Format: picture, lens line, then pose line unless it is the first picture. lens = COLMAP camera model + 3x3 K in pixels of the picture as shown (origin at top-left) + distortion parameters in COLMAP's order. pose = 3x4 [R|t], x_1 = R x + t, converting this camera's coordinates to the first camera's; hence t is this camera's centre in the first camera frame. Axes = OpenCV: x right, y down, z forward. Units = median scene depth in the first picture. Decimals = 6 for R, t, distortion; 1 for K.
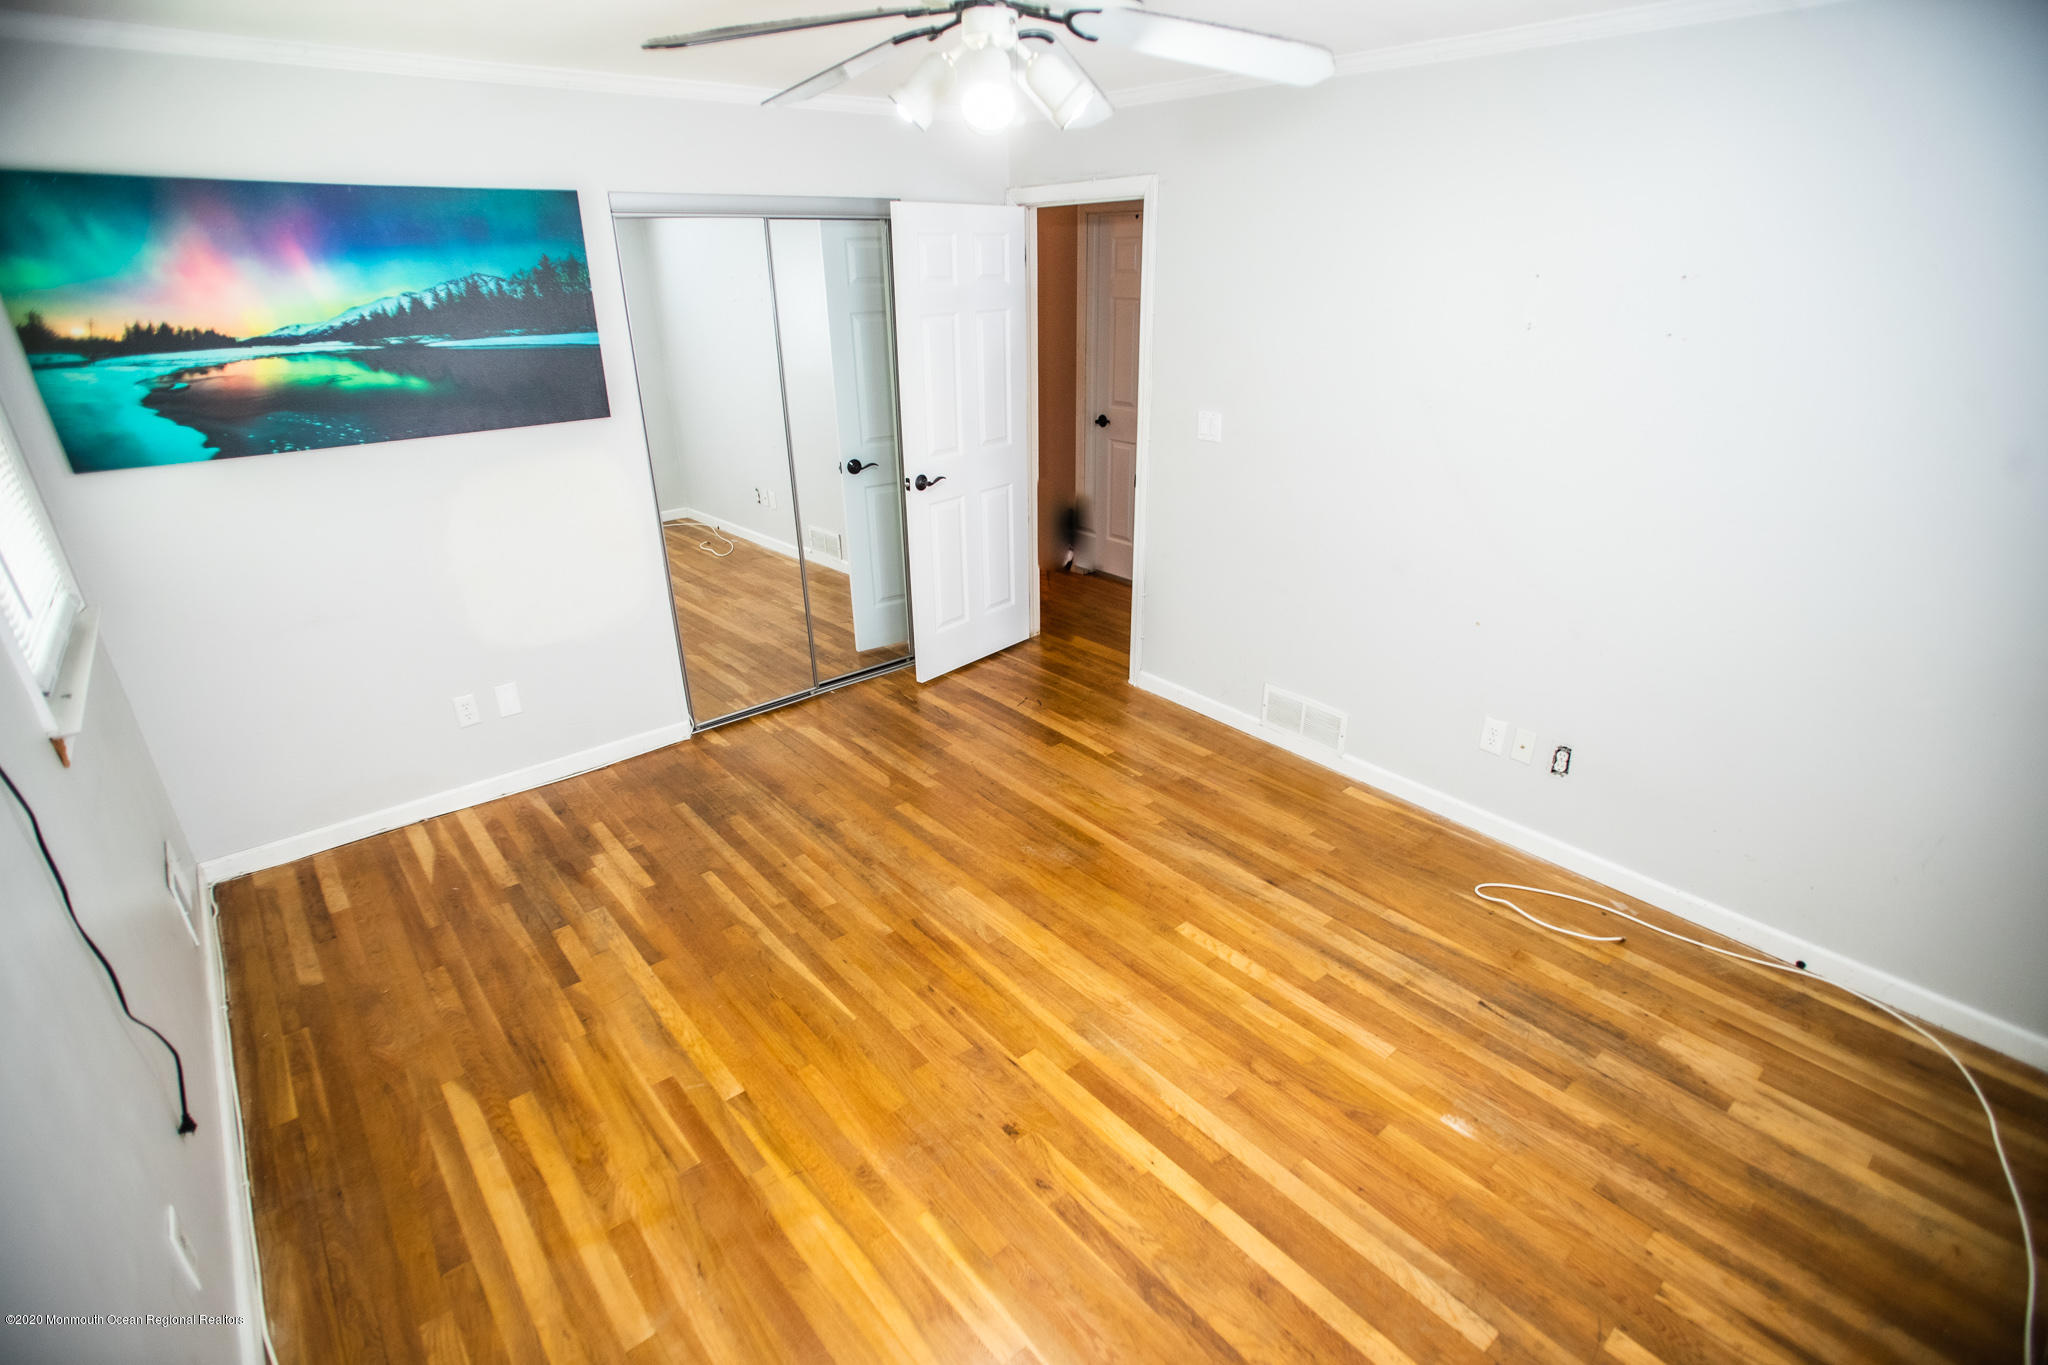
lens RADIAL K [[993.7, 0, 1024.9], [0, 993.7, 688.8], [0, 0, 1]] dist [-0.088006, 0.042143]
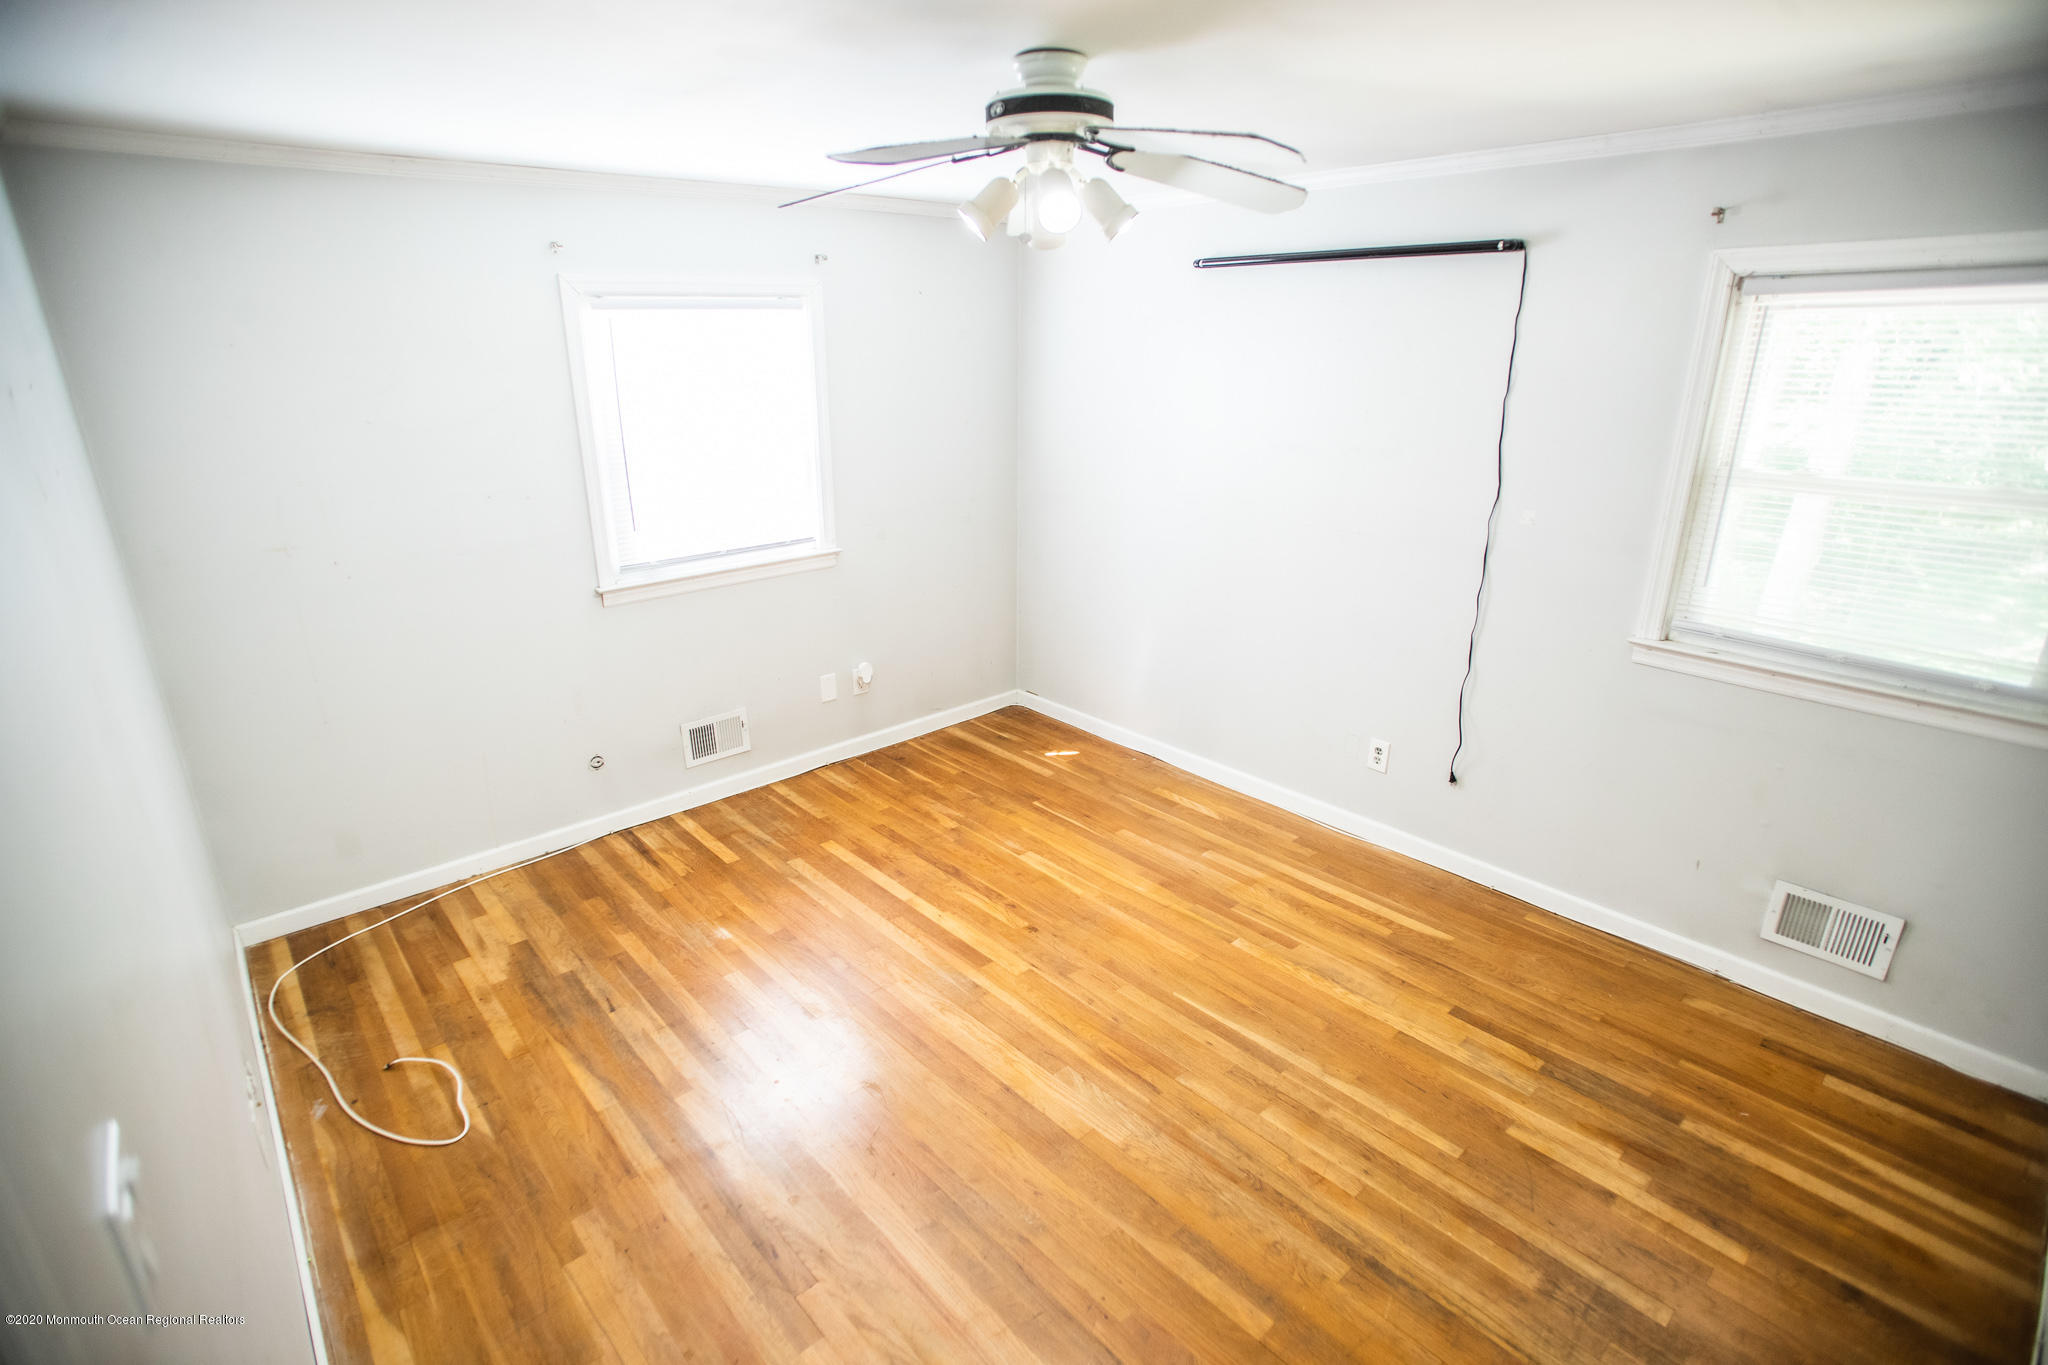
lens RADIAL K [[993.7, 0, 1024.9], [0, 993.7, 688.8], [0, 0, 1]] dist [-0.088006, 0.042143]
pose [[-0.999666, 0.016235, -0.020106, 0.018072], [-0.001640, 0.736604, 0.676322, -0.686587], [0.025790, 0.676129, -0.736332, 1.562130]]
